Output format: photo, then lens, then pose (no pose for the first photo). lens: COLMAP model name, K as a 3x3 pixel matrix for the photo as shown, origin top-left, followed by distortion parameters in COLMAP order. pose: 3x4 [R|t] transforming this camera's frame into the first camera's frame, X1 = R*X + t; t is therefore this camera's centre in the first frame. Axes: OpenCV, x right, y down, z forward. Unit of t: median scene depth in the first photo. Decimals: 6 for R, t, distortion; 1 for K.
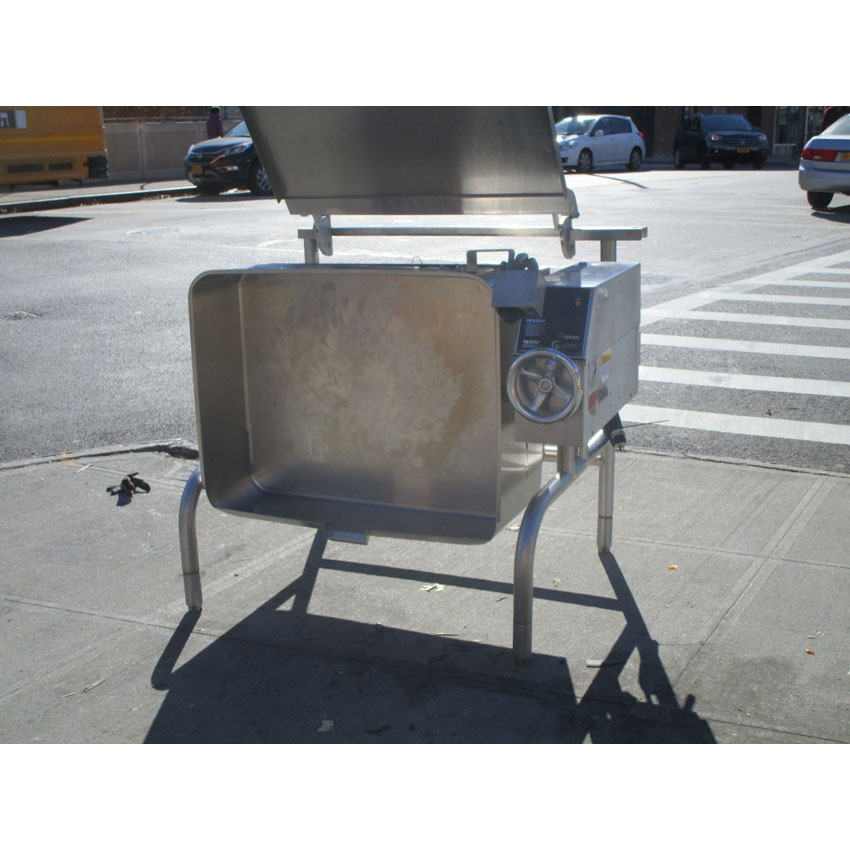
lens RADIAL K [[1076.0, 0, 423.5], [0, 1076.0, 443.5], [0, 0, 1]] dist [-0.157554, 0.348226]
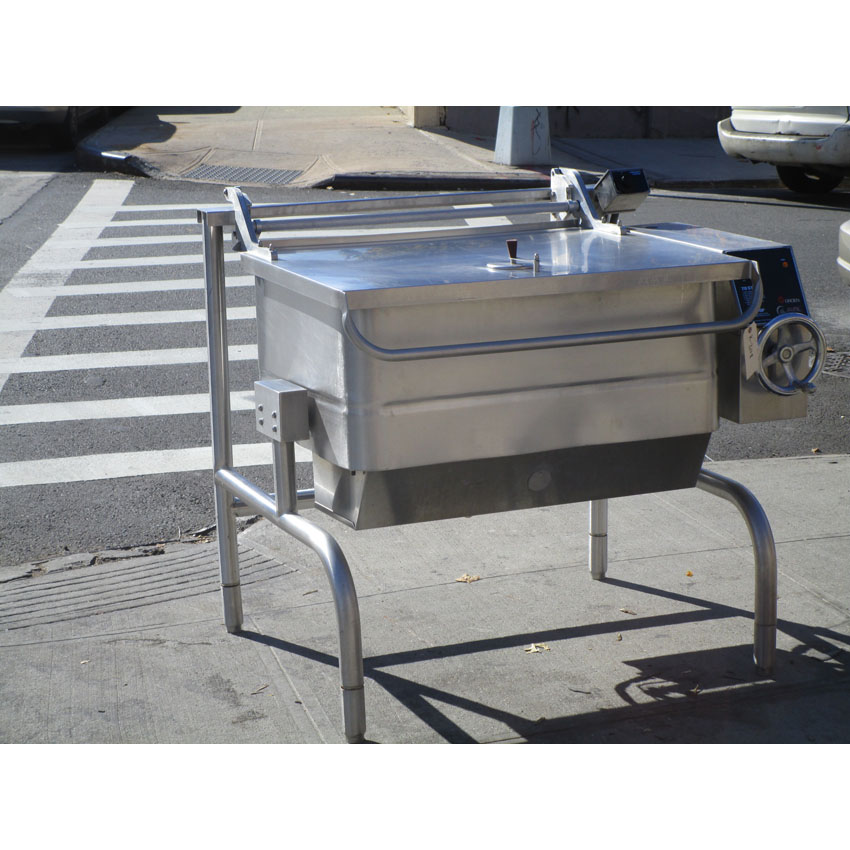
lens RADIAL K [[1970.4, 0, 425.0], [0, 1970.4, 425.0], [0, 0, 1]] dist [0.054179, 0.390592]
pose [[0.707158, -0.134504, 0.694144, -0.953761], [0.187742, 0.982218, -0.000938, -0.037112], [-0.681674, 0.130983, 0.719836, -0.009201]]
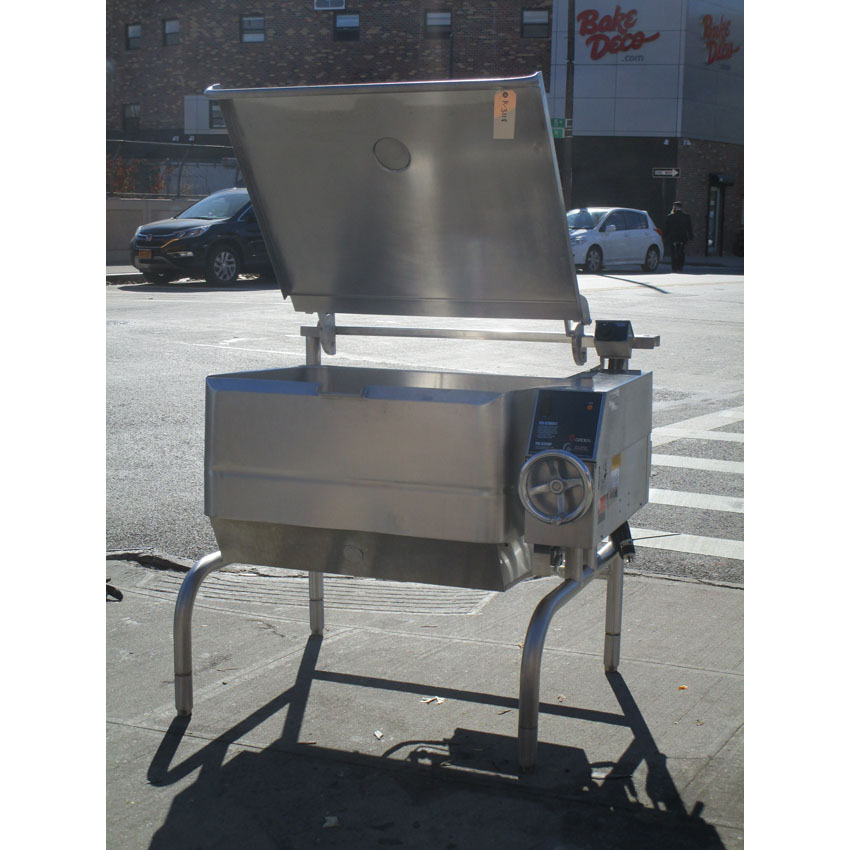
lens RADIAL K [[1301.4, 0, 425.0], [0, 1301.4, 425.0], [0, 0, 1]] dist [-0.131064, 0.085025]
pose [[0.999235, 0.032271, 0.022092, -0.029094], [-0.029220, 0.991509, -0.126711, 0.034639], [-0.025994, 0.125968, 0.991694, -0.162880]]
